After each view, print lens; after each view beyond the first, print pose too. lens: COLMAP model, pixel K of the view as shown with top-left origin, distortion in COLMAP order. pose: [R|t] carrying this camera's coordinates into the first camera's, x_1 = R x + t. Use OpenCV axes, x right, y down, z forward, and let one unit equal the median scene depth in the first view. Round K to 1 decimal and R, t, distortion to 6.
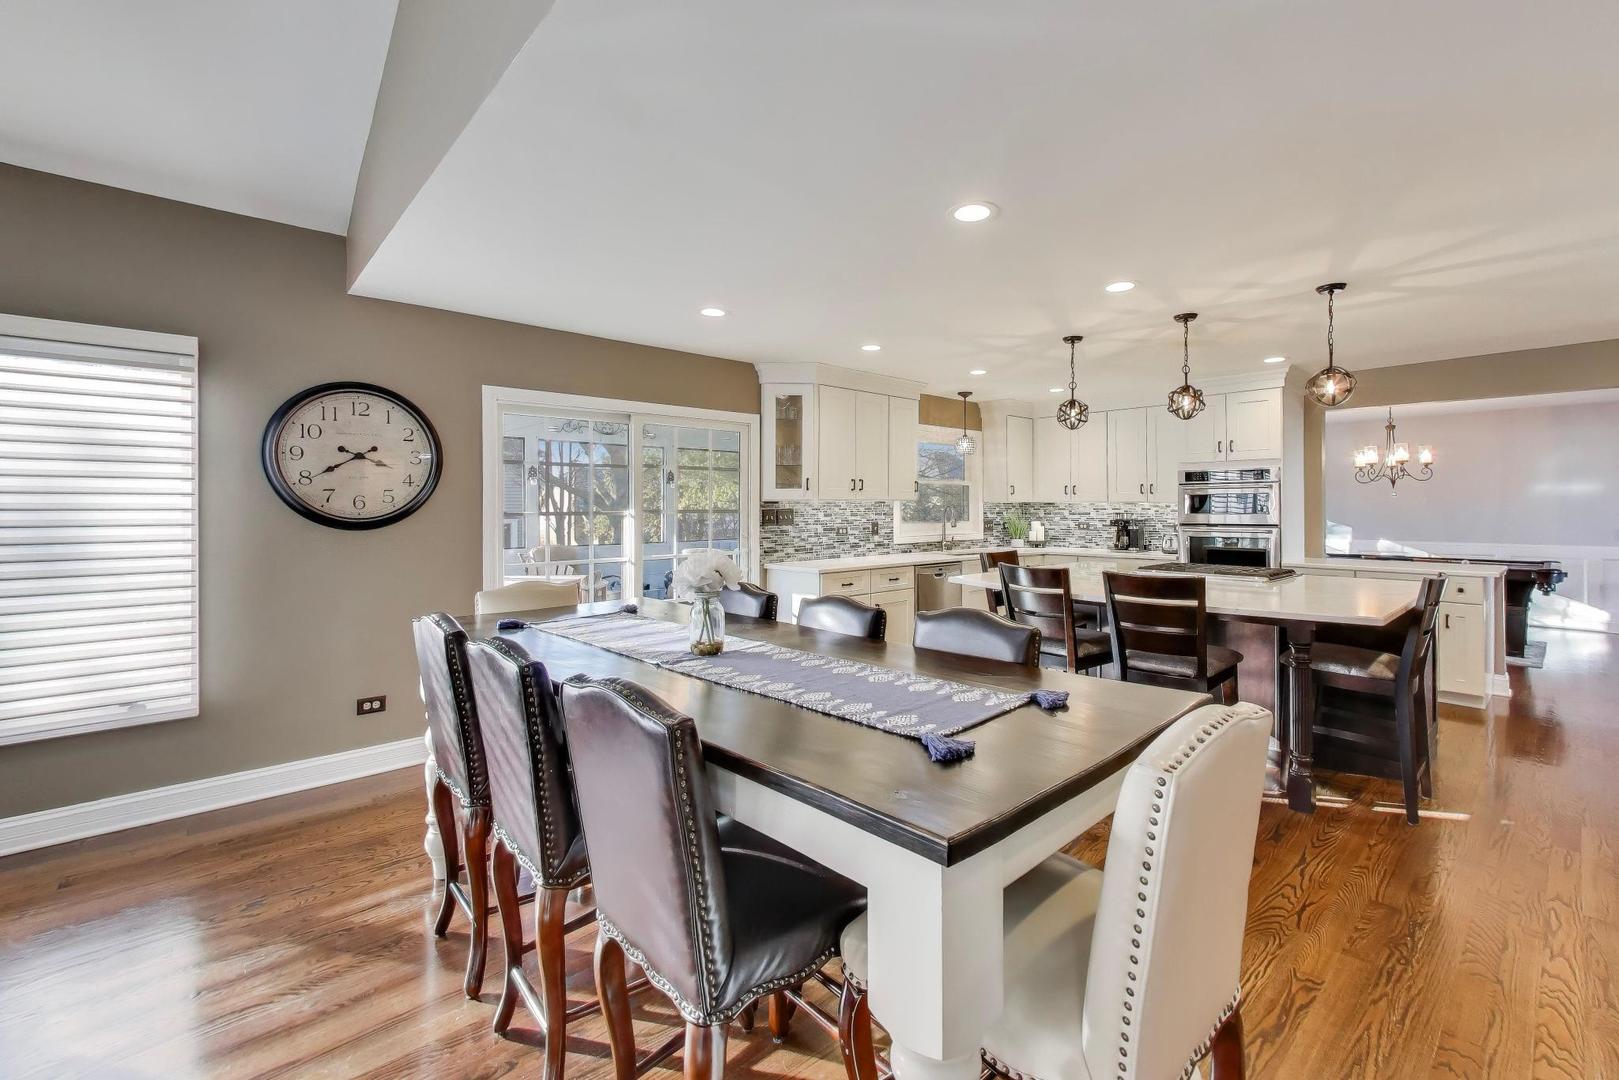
lens RADIAL K [[714.1, 0, 845.1], [0, 714.1, 501.8], [0, 0, 1]] dist [-0.002035, -0.000168]
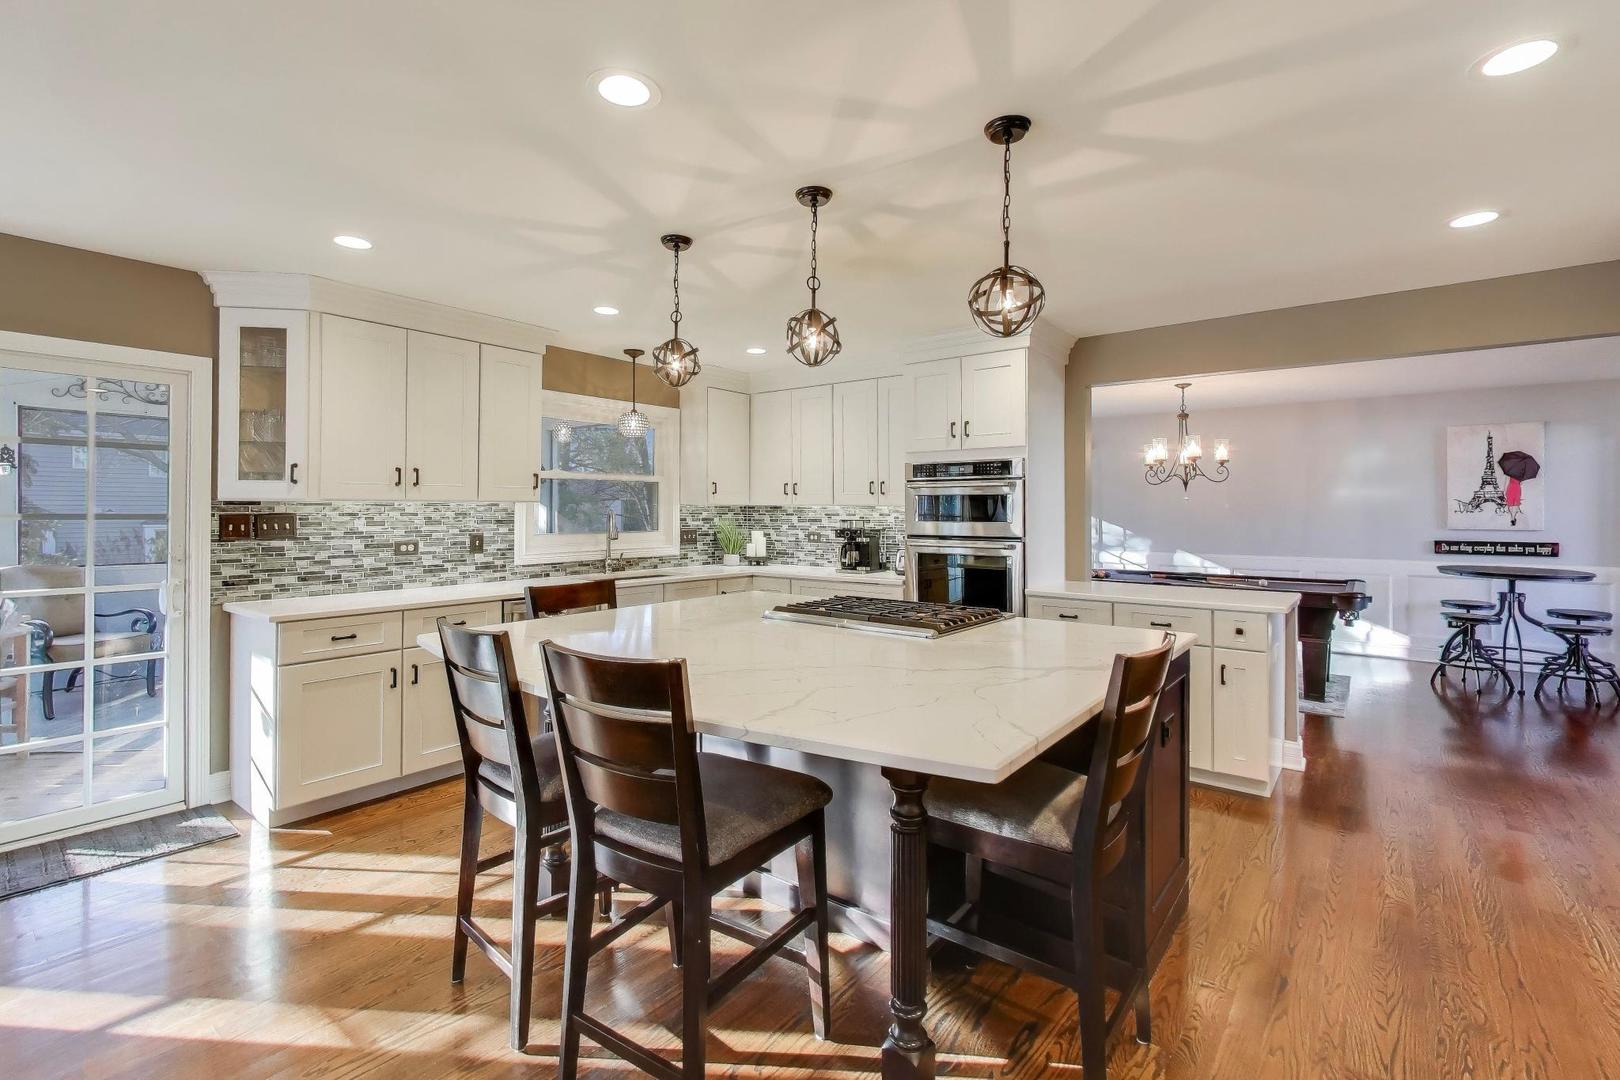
lens RADIAL K [[766.9, 0, 814.1], [0, 766.9, 507.2], [0, 0, 1]] dist [0.010534, -0.000254]
pose [[0.986742, 0.004996, 0.162218, 0.243637], [-0.005386, 0.999984, 0.001963, 0.000630], [-0.162206, -0.002811, 0.986753, 0.236768]]
